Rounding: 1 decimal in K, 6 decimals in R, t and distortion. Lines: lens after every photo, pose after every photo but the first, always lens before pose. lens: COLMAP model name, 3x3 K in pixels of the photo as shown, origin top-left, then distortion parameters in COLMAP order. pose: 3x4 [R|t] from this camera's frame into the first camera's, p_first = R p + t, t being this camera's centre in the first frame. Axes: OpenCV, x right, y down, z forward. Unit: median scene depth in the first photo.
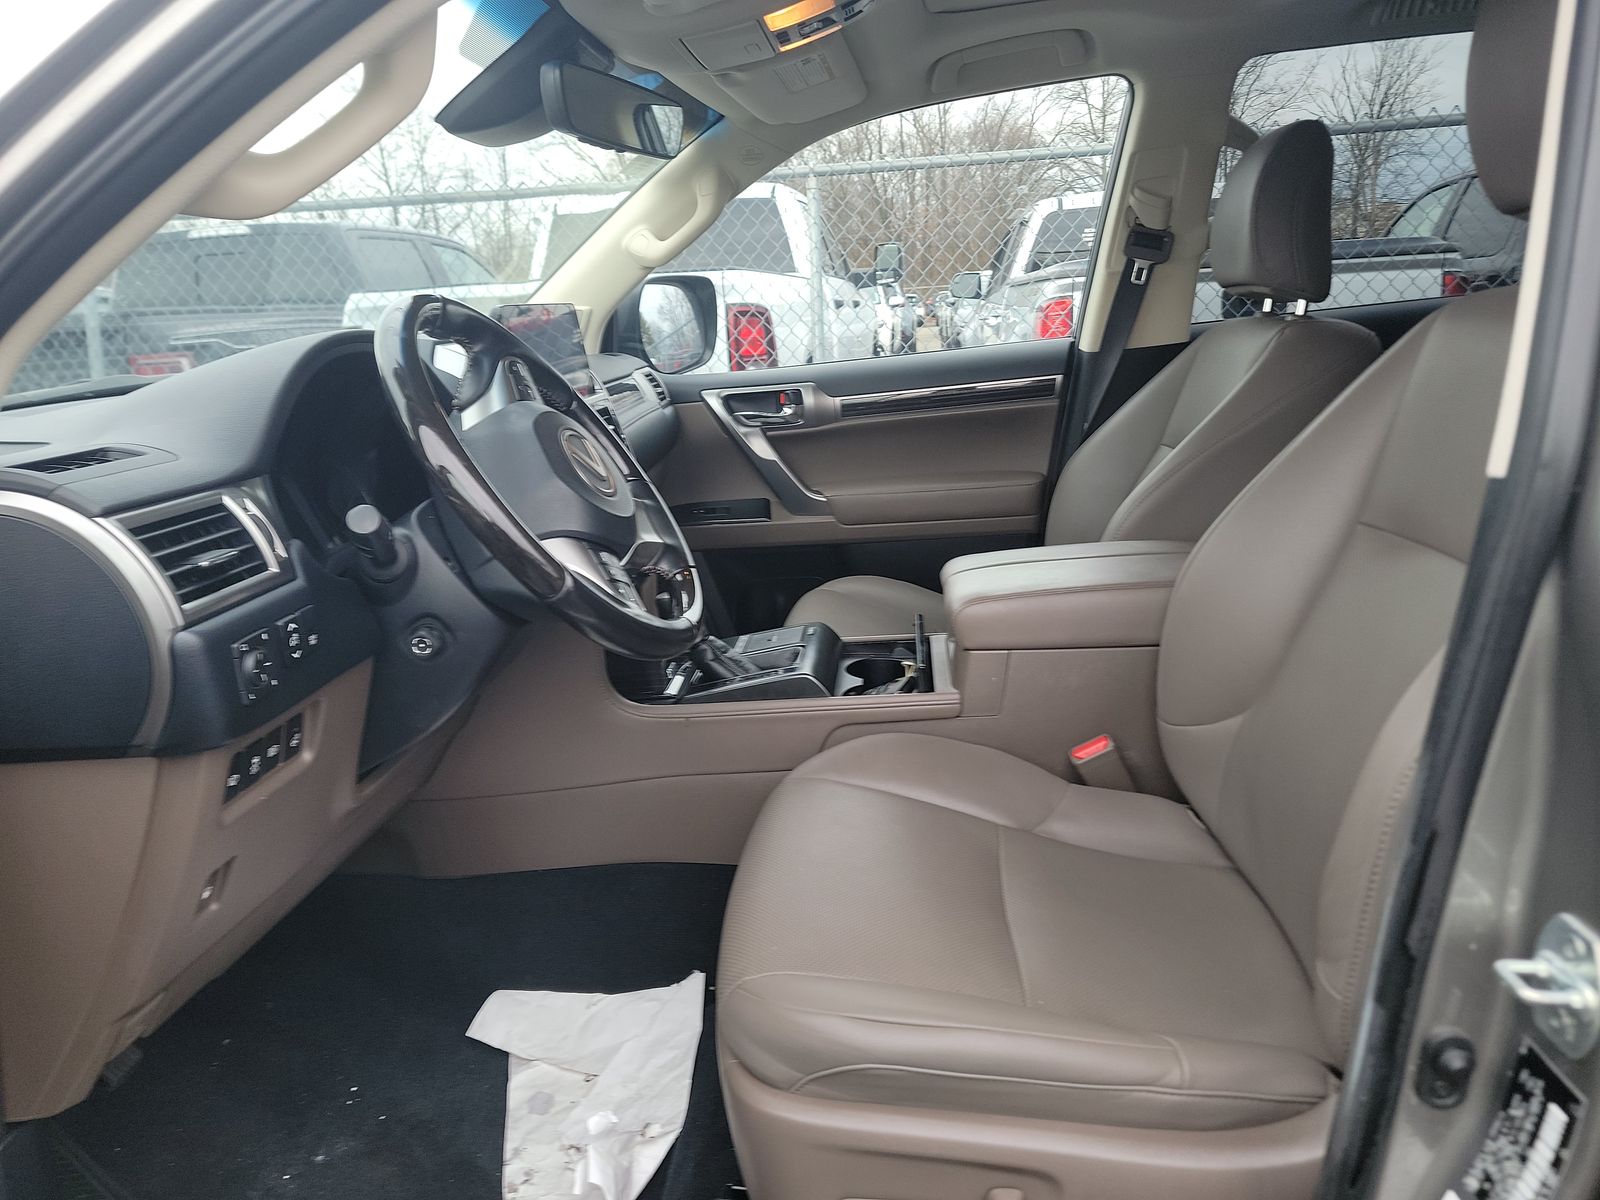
lens RADIAL K [[1154.1, 0, 806.3], [0, 1154.1, 576.0], [0, 0, 1]] dist [0.077489, -0.073597]
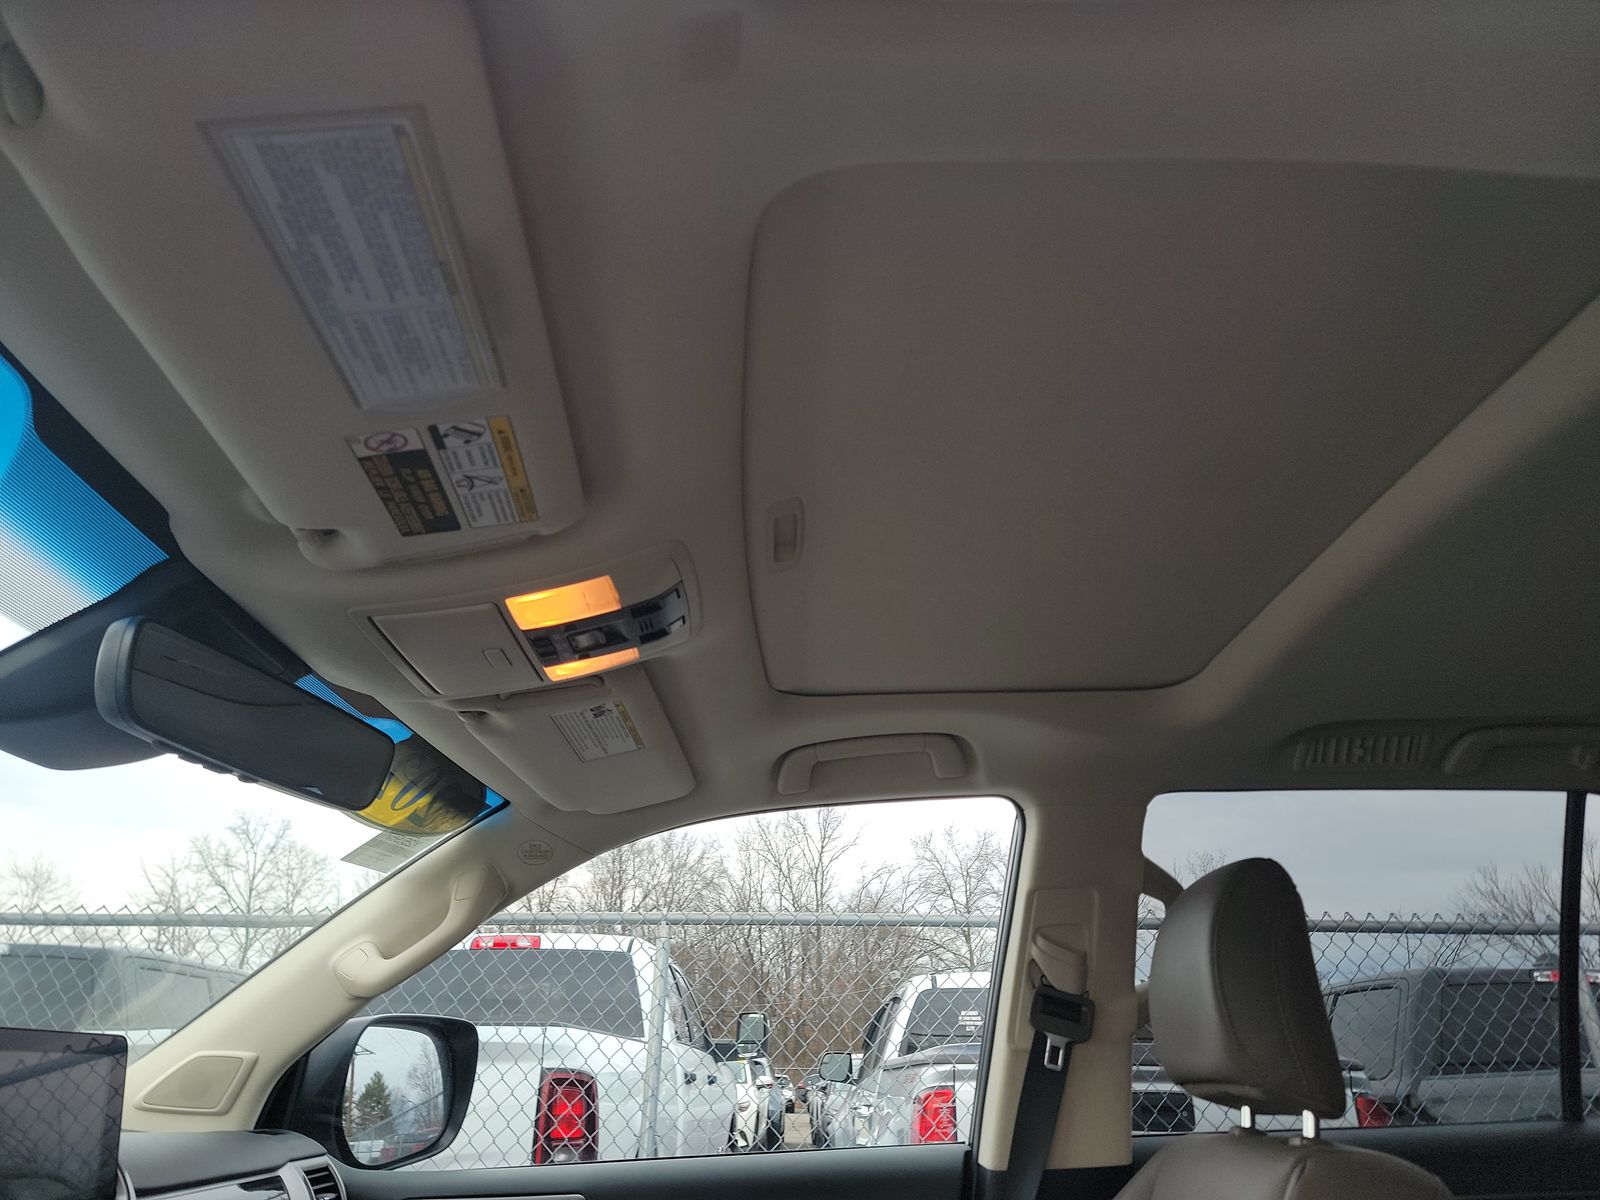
lens RADIAL K [[1154.1, 0, 806.3], [0, 1154.1, 576.0], [0, 0, 1]] dist [0.077489, -0.073597]
pose [[0.992456, 0.097172, 0.074759, 0.021608], [-0.033331, 0.800651, -0.598204, -0.025039], [-0.117984, 0.591199, 0.797849, 0.113833]]
